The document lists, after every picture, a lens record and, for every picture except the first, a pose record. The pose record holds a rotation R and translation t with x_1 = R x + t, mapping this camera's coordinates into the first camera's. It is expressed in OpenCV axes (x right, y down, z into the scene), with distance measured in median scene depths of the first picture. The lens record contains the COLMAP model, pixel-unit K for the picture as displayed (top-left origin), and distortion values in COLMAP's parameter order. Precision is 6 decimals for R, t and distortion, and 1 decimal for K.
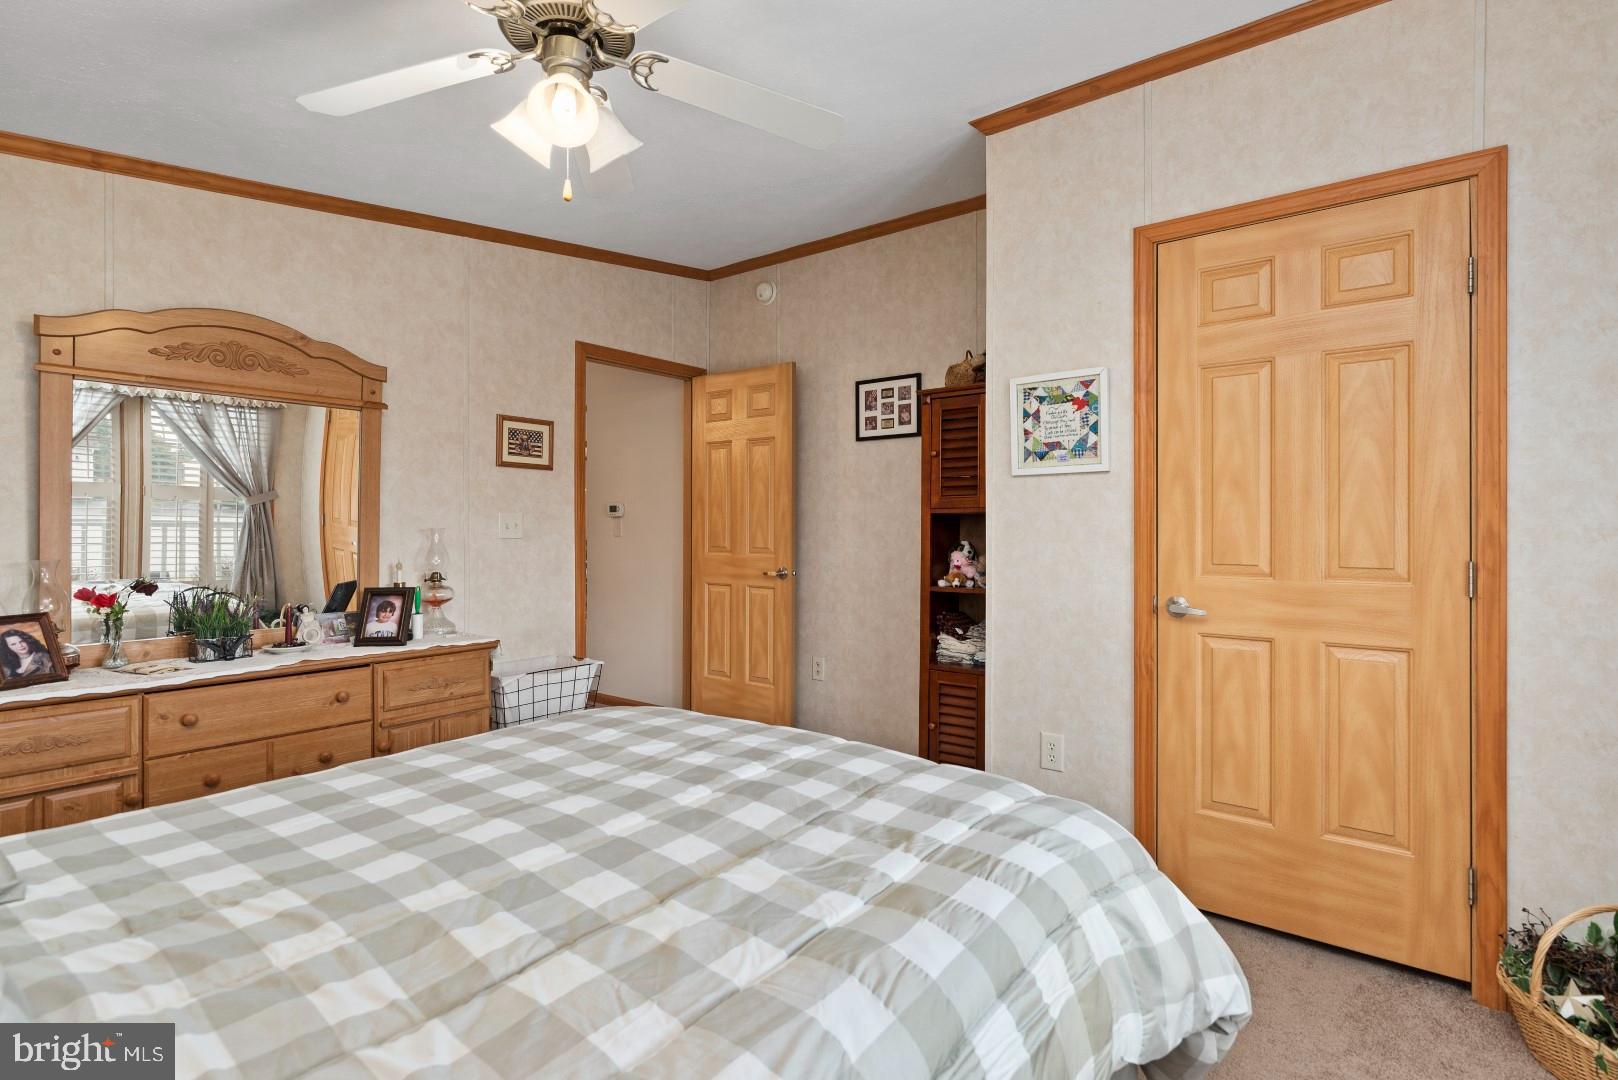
lens RADIAL K [[794.5, 0, 811.6], [0, 794.5, 529.0], [0, 0, 1]] dist [0.005780, -0.003845]
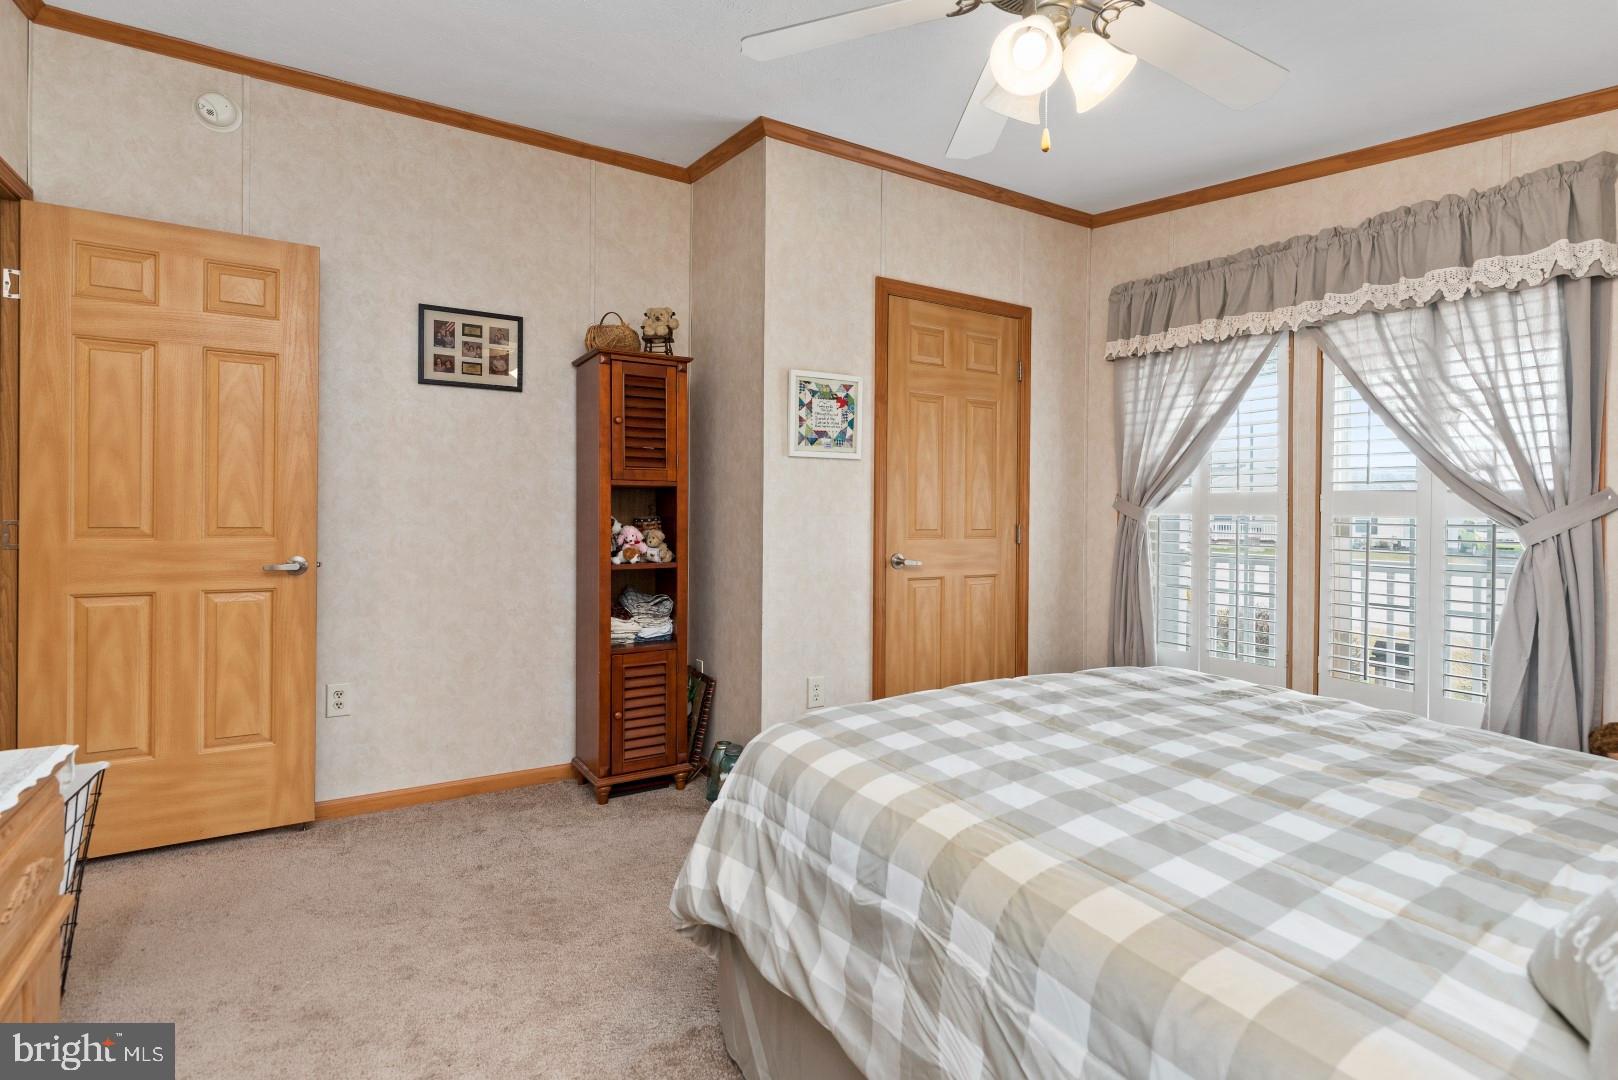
lens RADIAL K [[794.5, 0, 837.1], [0, 794.5, 518.6], [0, 0, 1]] dist [0.005780, -0.003845]
pose [[0.338257, -0.006542, 0.941031, -0.792850], [-0.010008, 0.999894, 0.010549, 0.008679], [-0.941001, -0.012986, 0.338156, 0.566720]]
